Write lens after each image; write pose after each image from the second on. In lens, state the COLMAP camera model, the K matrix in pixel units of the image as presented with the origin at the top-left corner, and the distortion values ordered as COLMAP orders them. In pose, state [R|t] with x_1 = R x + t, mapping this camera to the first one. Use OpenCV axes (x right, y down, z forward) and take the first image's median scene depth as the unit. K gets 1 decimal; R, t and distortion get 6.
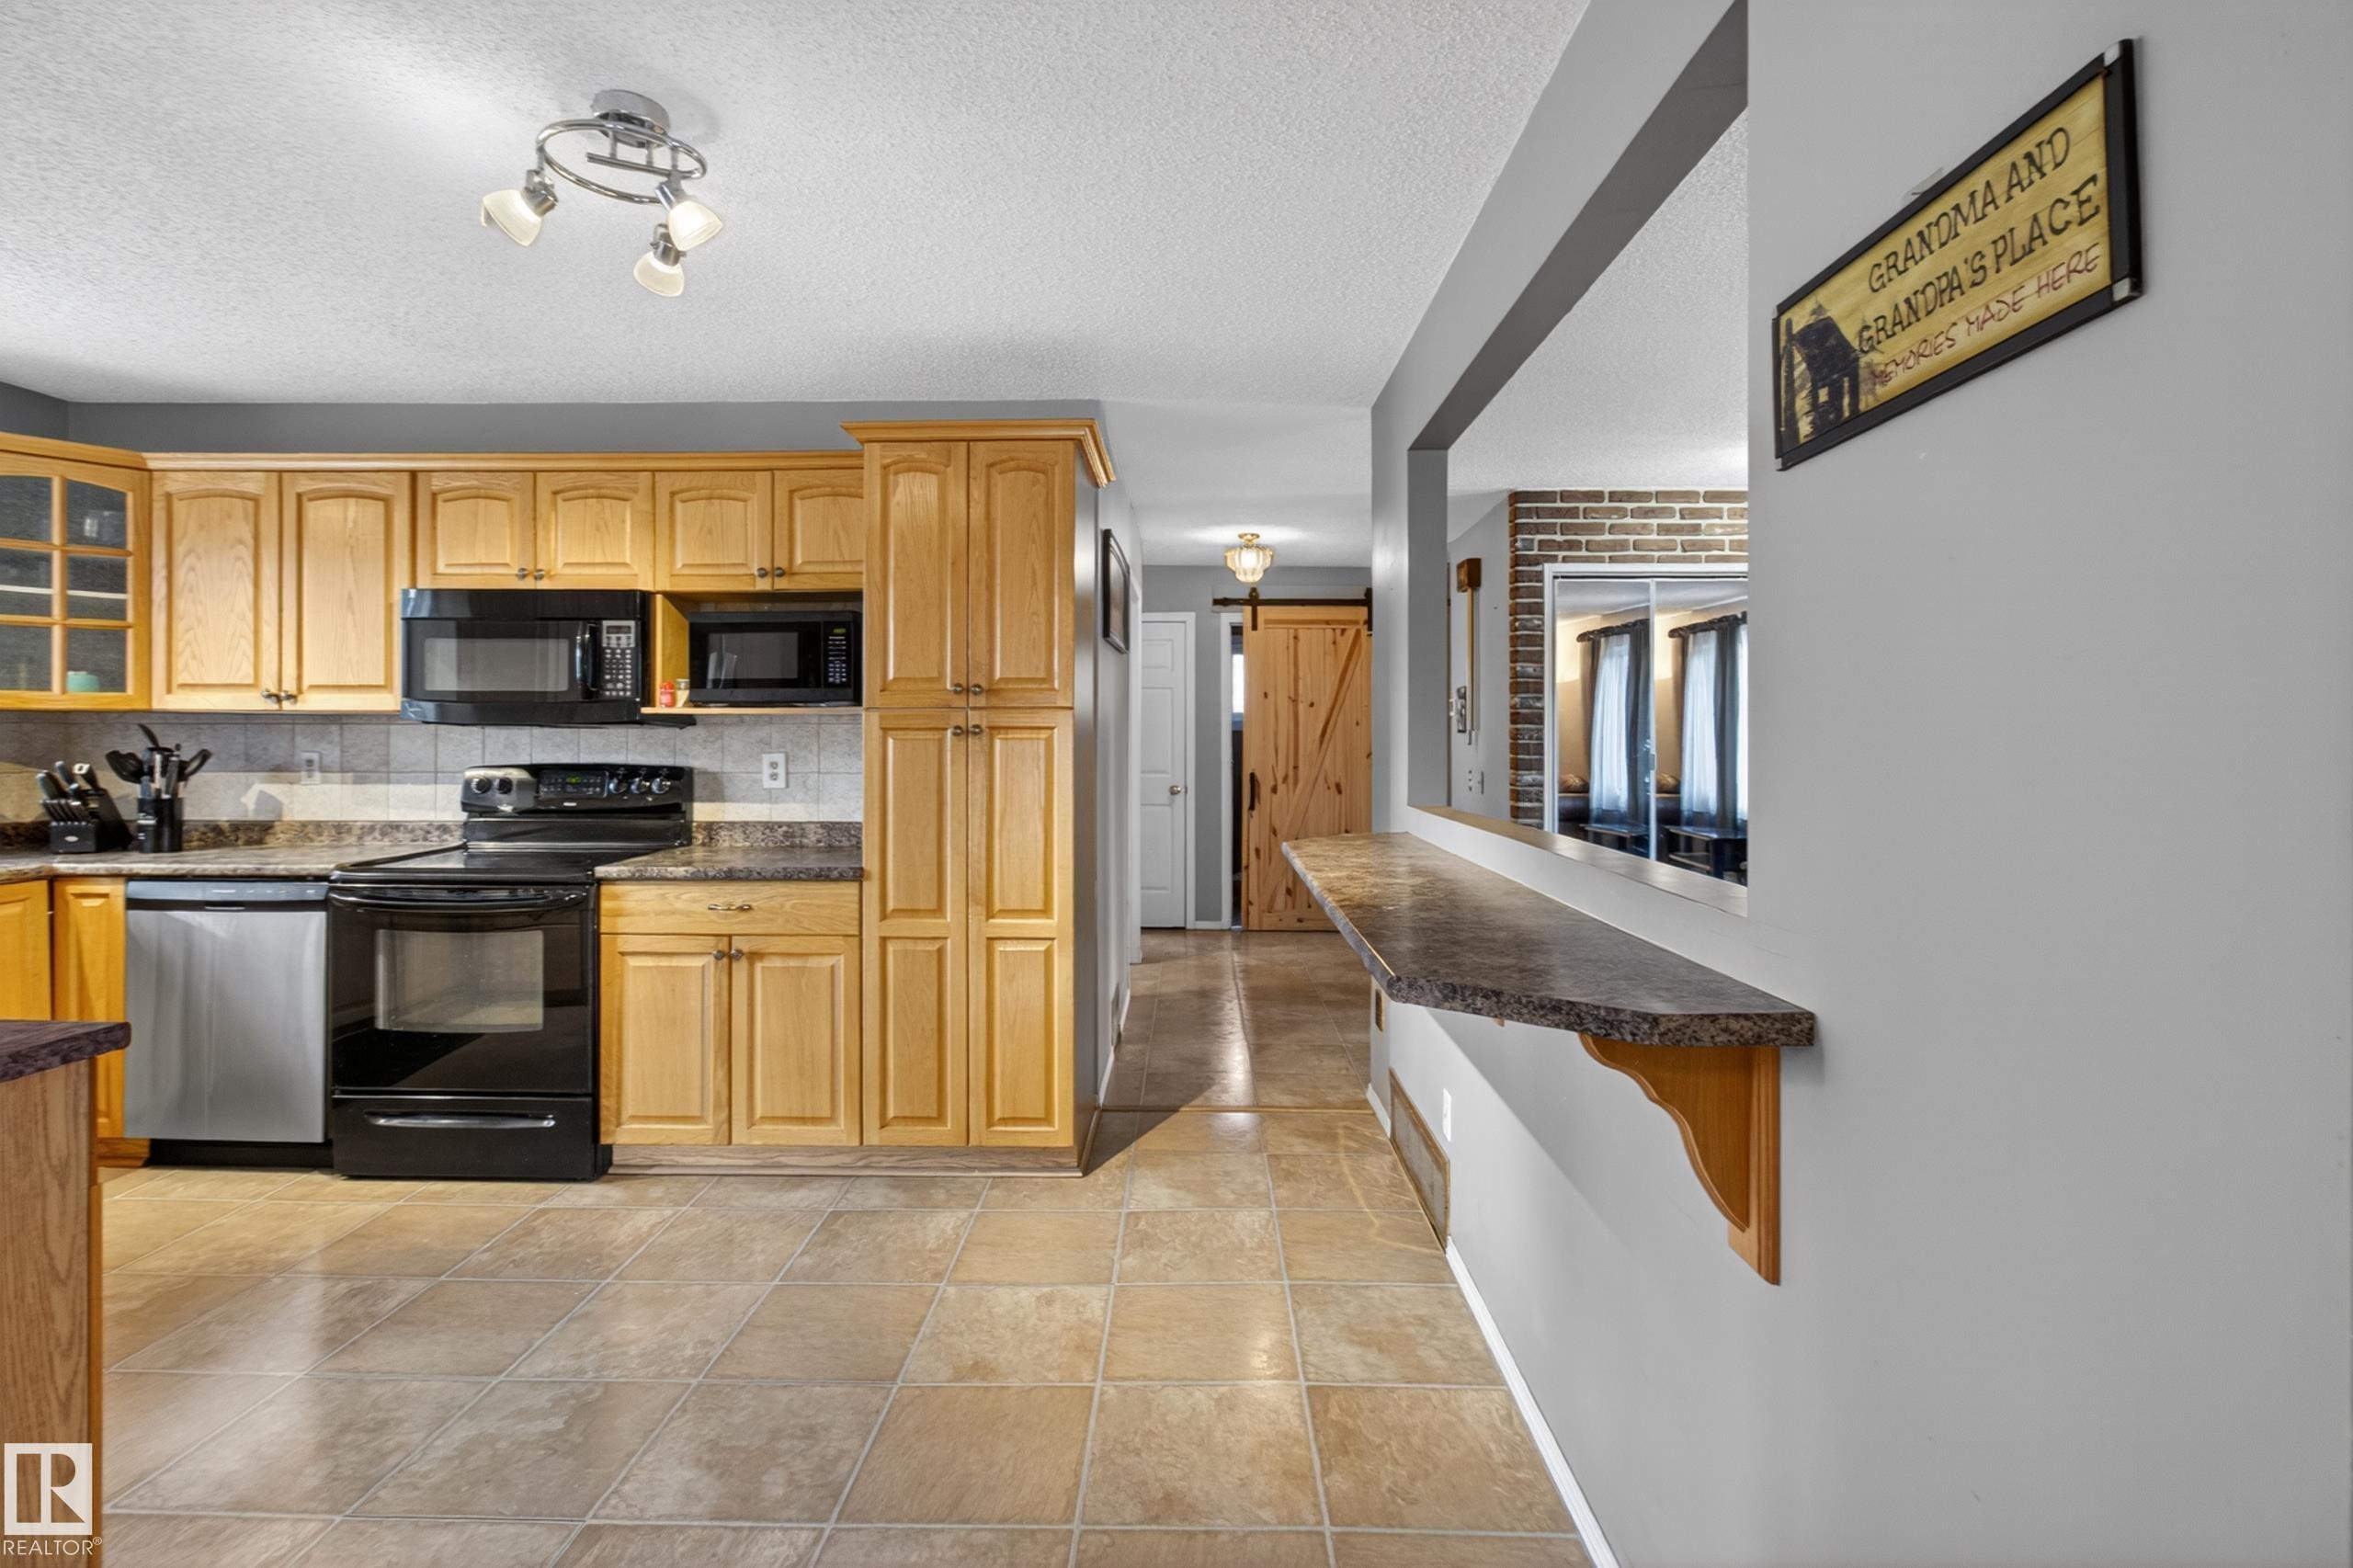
lens RADIAL K [[1101.6, 0, 1181.4], [0, 1101.6, 733.3], [0, 0, 1]] dist [-0.012441, 0.005134]
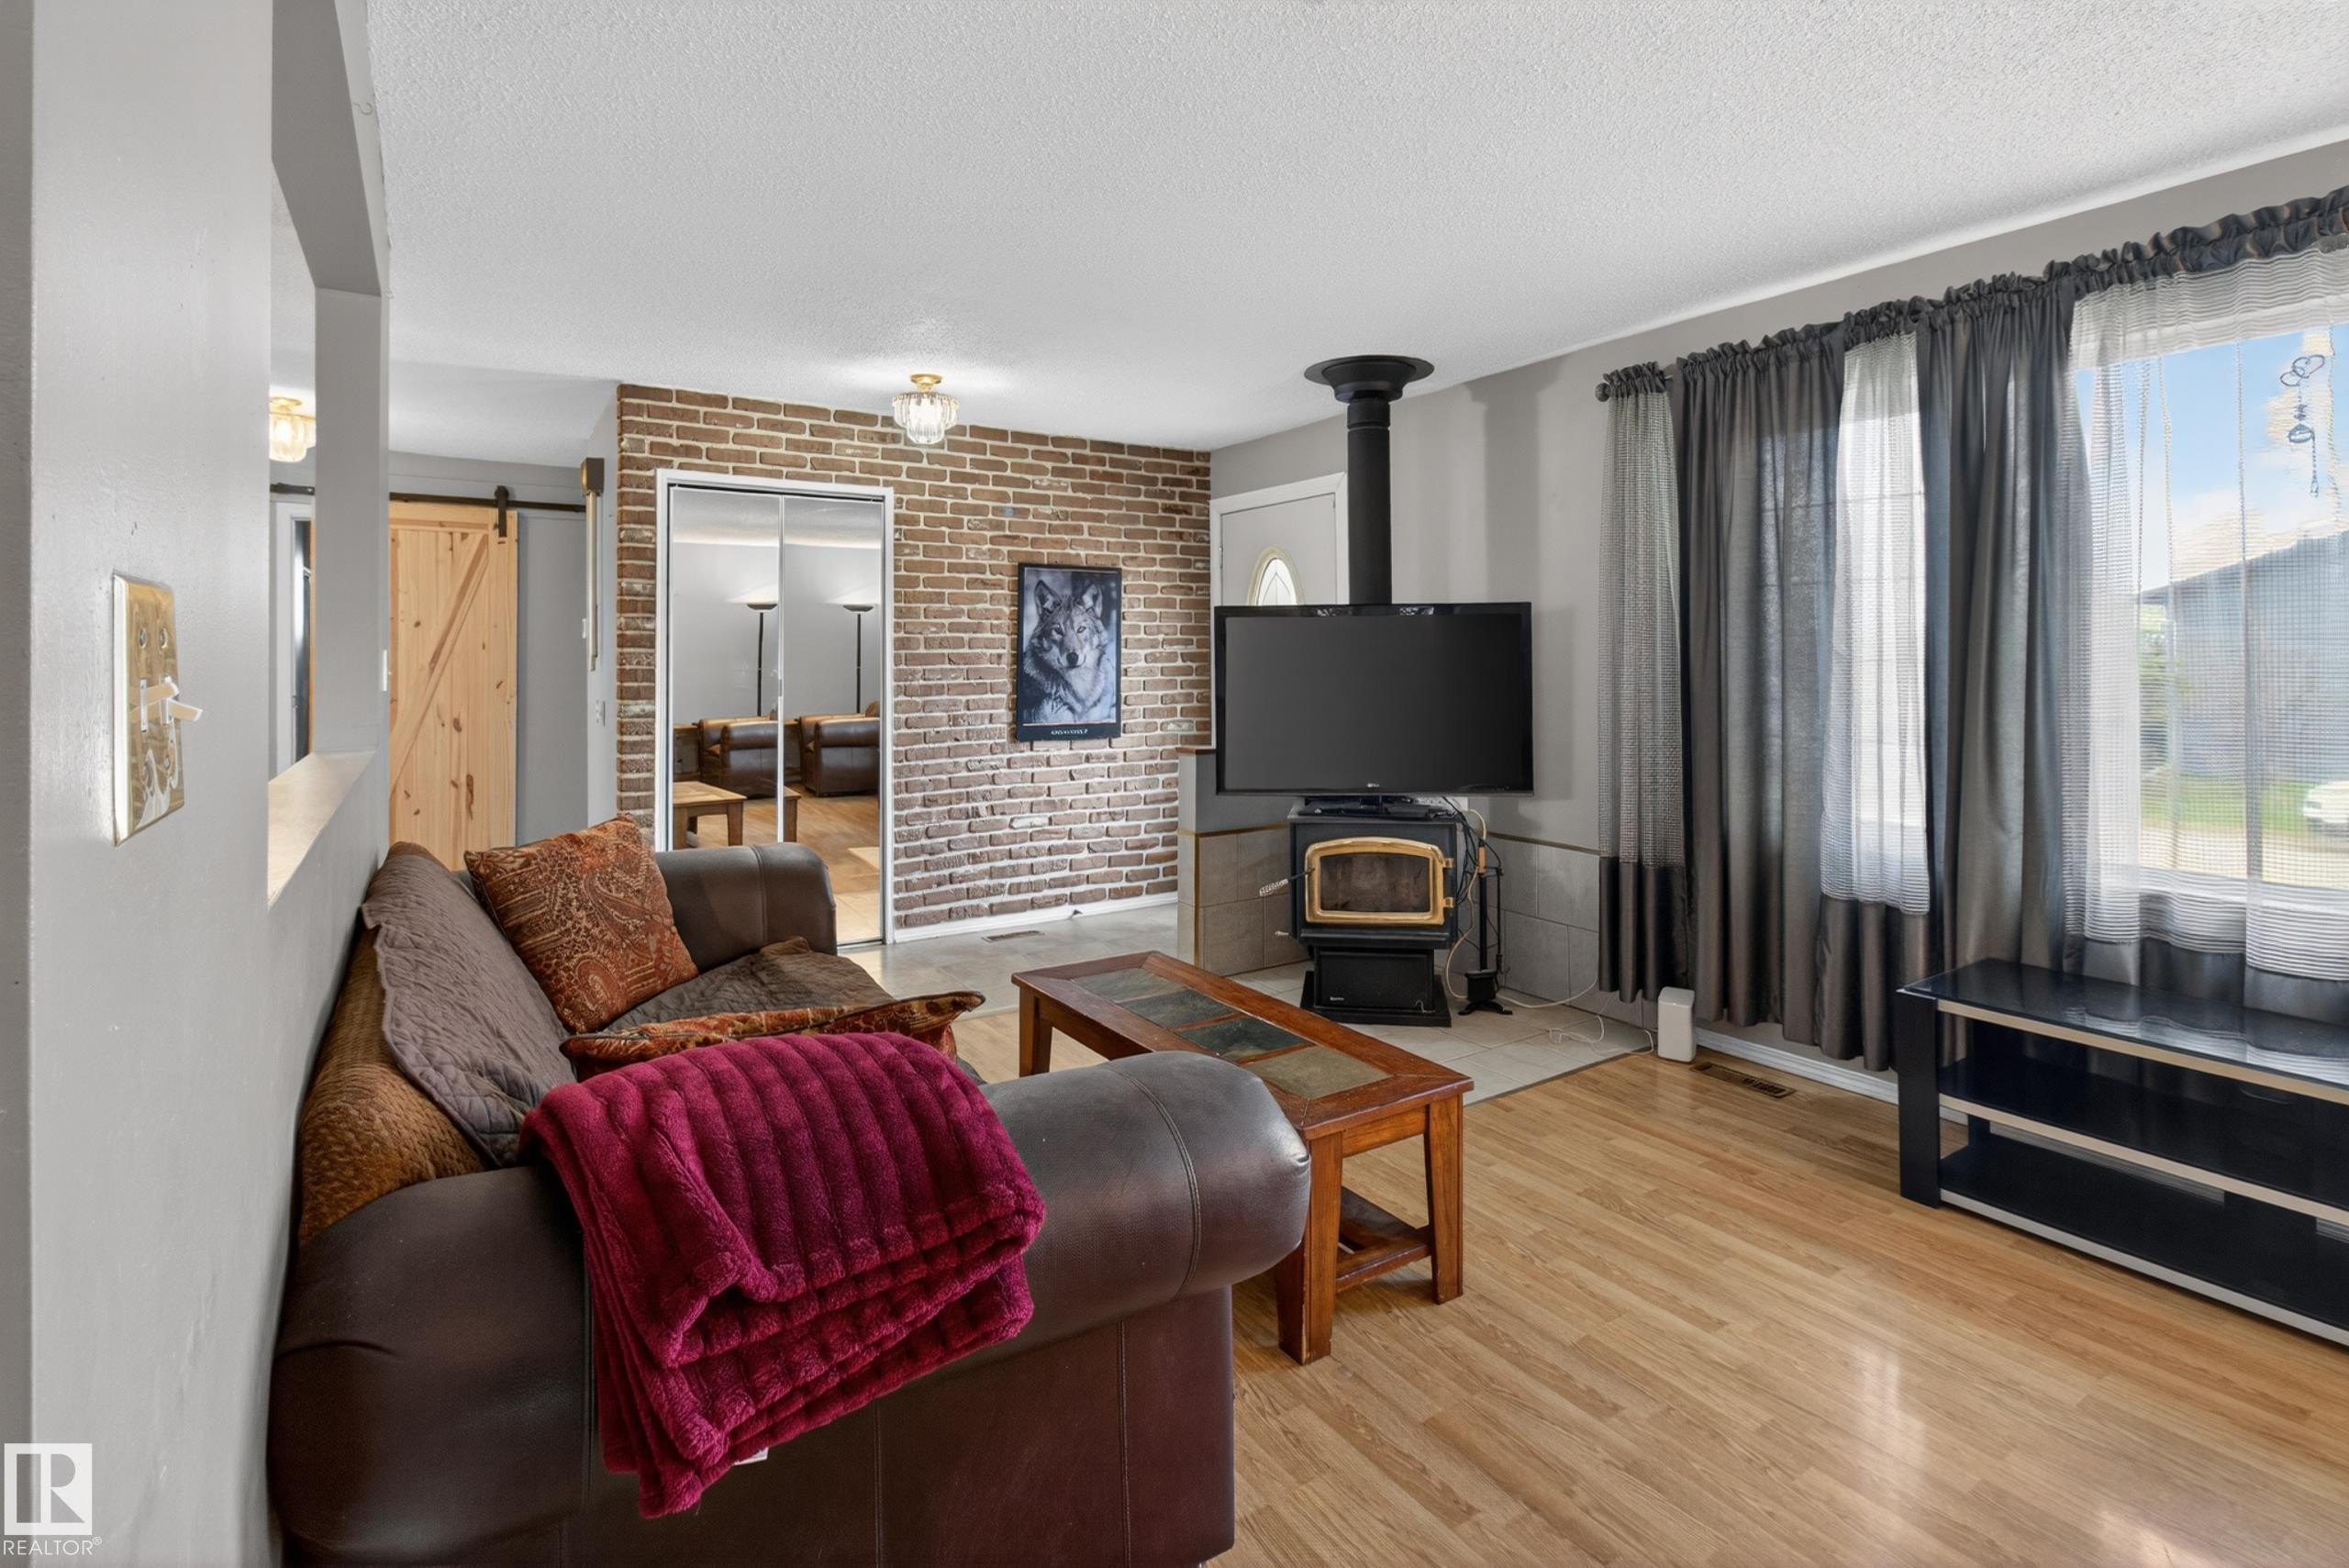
lens RADIAL K [[1099.7, 0, 1162.8], [0, 1099.7, 648.4], [0, 0, 1]] dist [-0.012441, 0.005134]
pose [[0.832198, 0.000784, 0.554478, 0.252604], [0.003831, 0.999967, -0.007163, 0.000260], [-0.554465, 0.008085, 0.832168, 0.039199]]
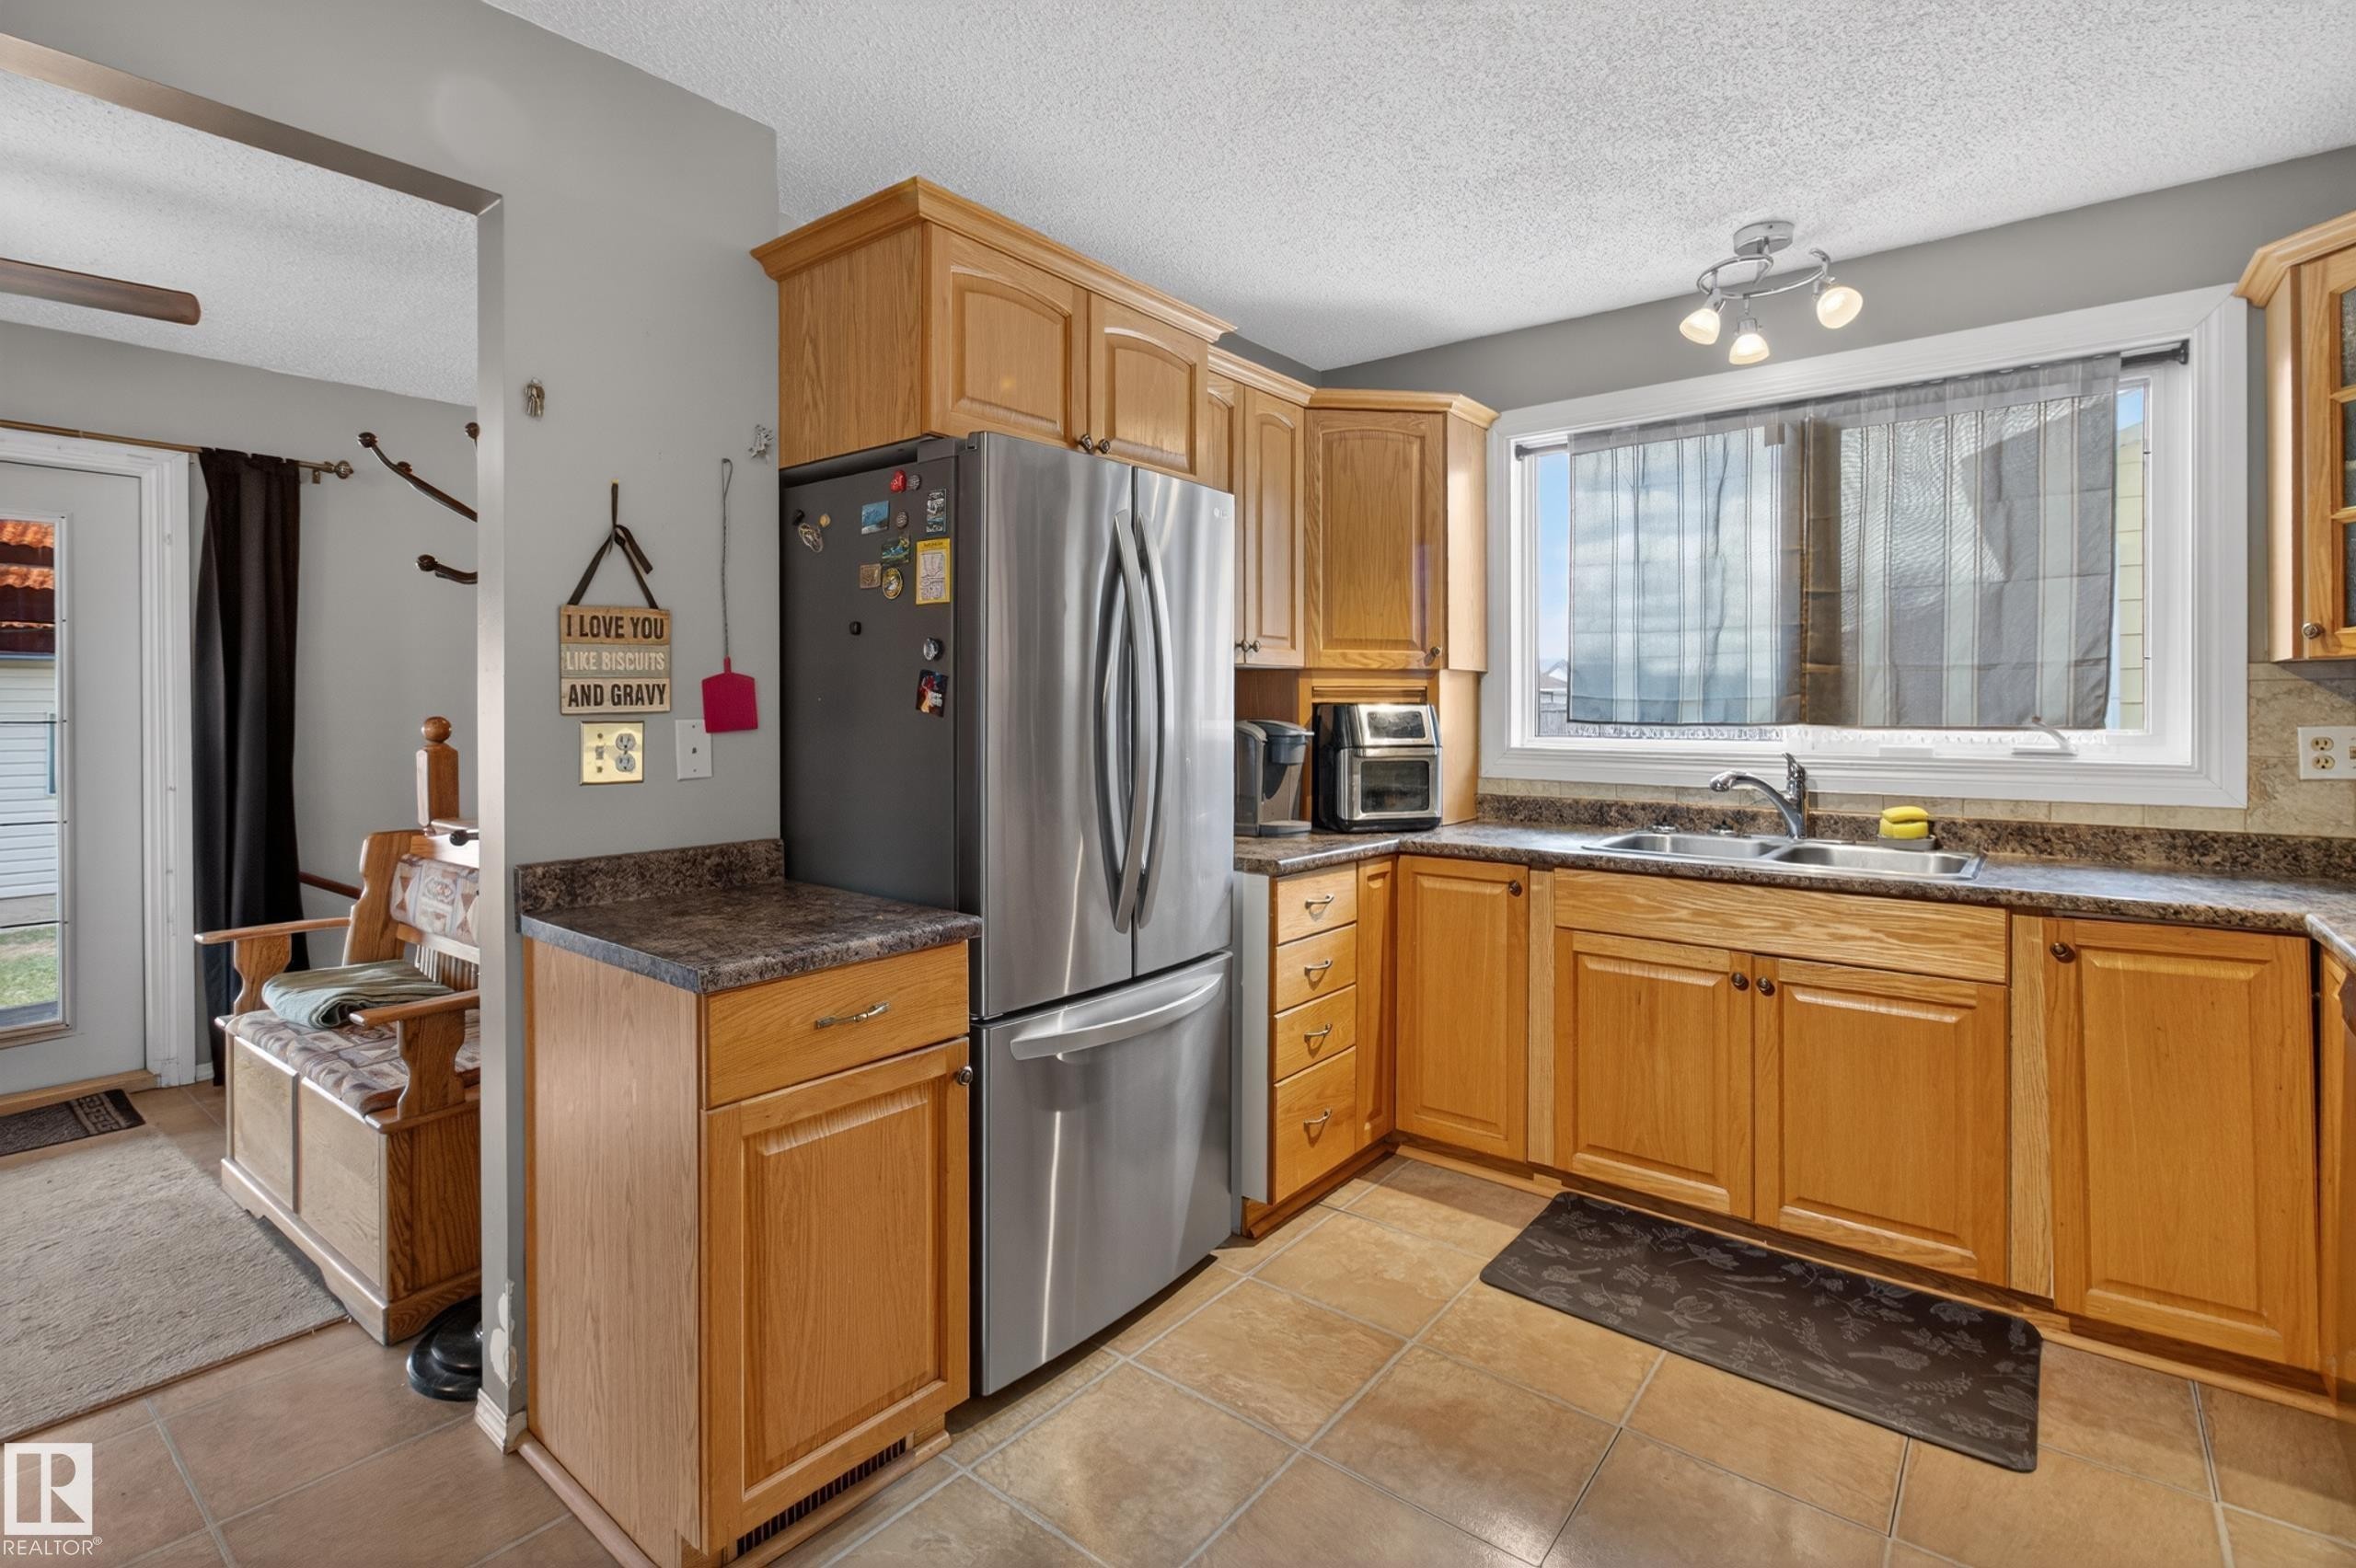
lens RADIAL K [[1102.9, 0, 1192.1], [0, 1102.9, 707.1], [0, 0, 1]] dist [-0.012441, 0.005134]
pose [[-0.613712, -0.002434, -0.789526, -0.165874], [0.004110, 0.999972, -0.006278, 0.007406], [0.789519, -0.007097, -0.613685, 0.807863]]
